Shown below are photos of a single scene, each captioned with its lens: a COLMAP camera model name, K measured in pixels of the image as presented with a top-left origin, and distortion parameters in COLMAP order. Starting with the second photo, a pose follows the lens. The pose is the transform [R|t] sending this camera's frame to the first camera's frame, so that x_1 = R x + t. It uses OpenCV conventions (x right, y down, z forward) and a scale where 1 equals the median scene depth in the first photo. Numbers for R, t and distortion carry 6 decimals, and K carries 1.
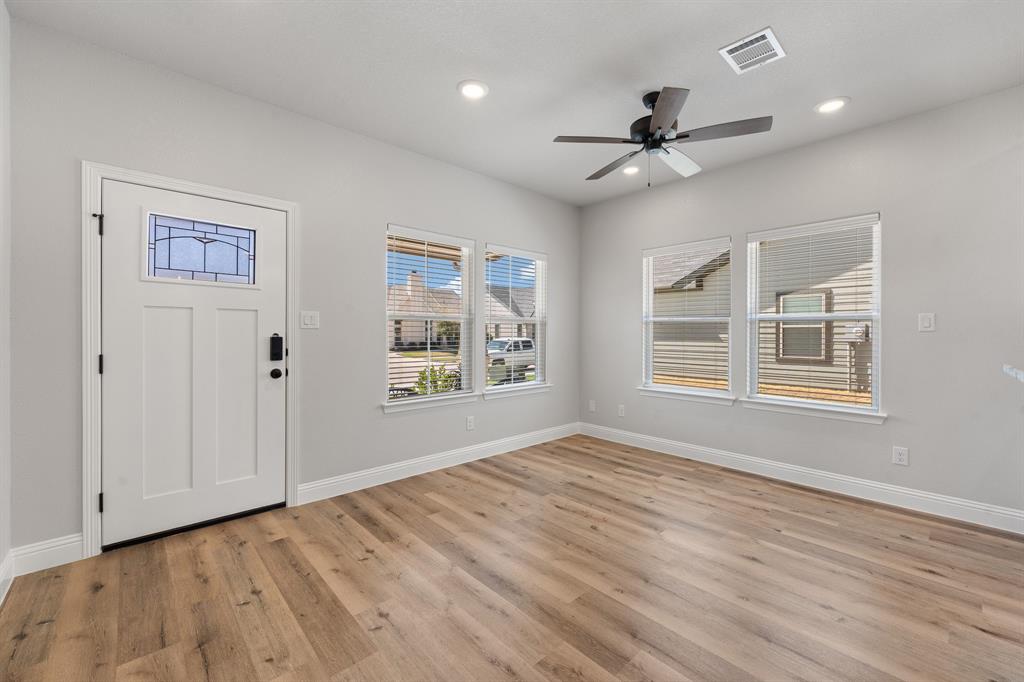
lens RADIAL K [[409.0, 0, 512.0], [0, 409.0, 341.0], [0, 0, 1]] dist [-0.010022, -0.000025]
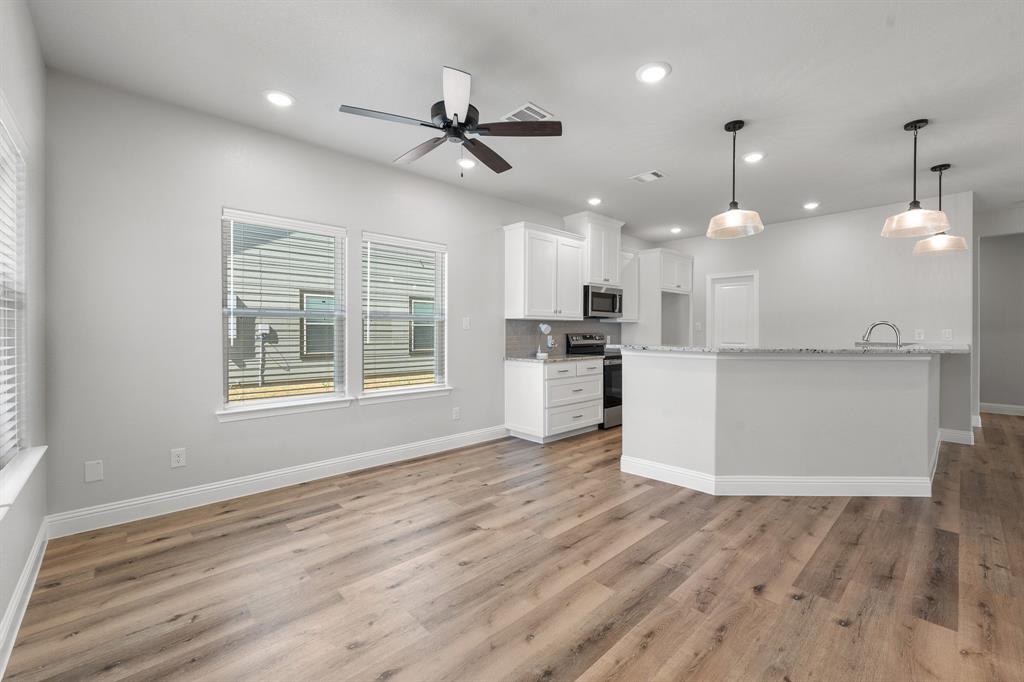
lens RADIAL K [[424.5, 0, 518.1], [0, 424.5, 335.6], [0, 0, 1]] dist [-0.000920, -0.000193]
pose [[-0.017003, -0.012782, 0.999774, -0.520488], [0.017088, 0.999769, 0.013073, -0.014941], [-0.999709, 0.017306, -0.016780, 0.700547]]
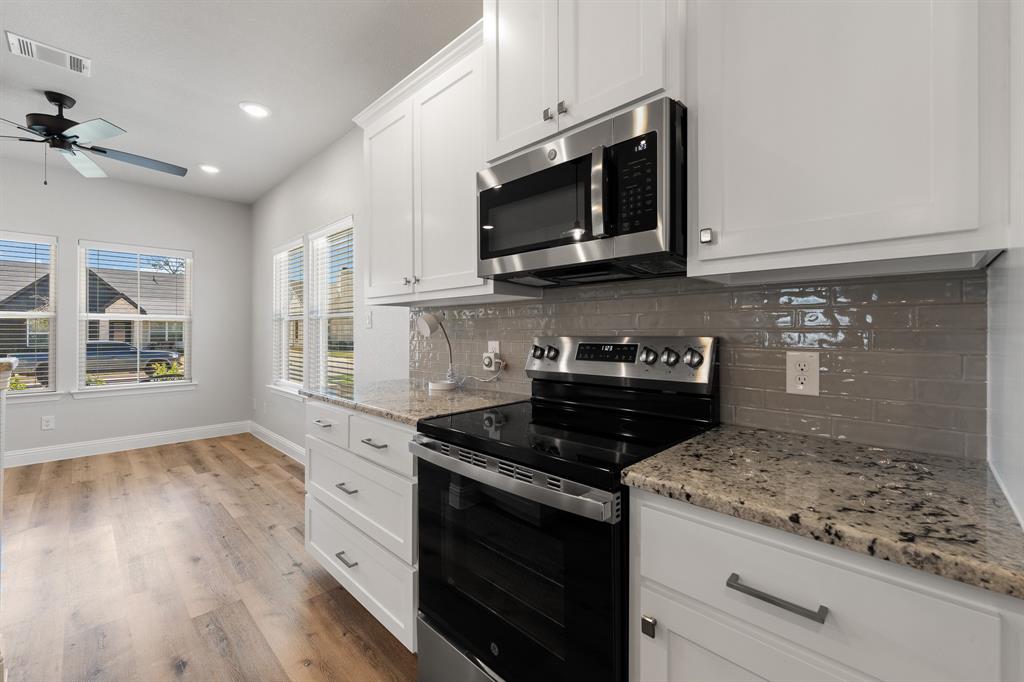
lens RADIAL K [[420.6, 0, 515.4], [0, 420.6, 330.2], [0, 0, 1]] dist [-0.000186, 0.000415]
pose [[0.998024, -0.002325, 0.062794, 1.140412], [0.003678, 0.999763, -0.021450, 0.005710], [-0.062729, 0.021638, 0.997796, -0.092908]]
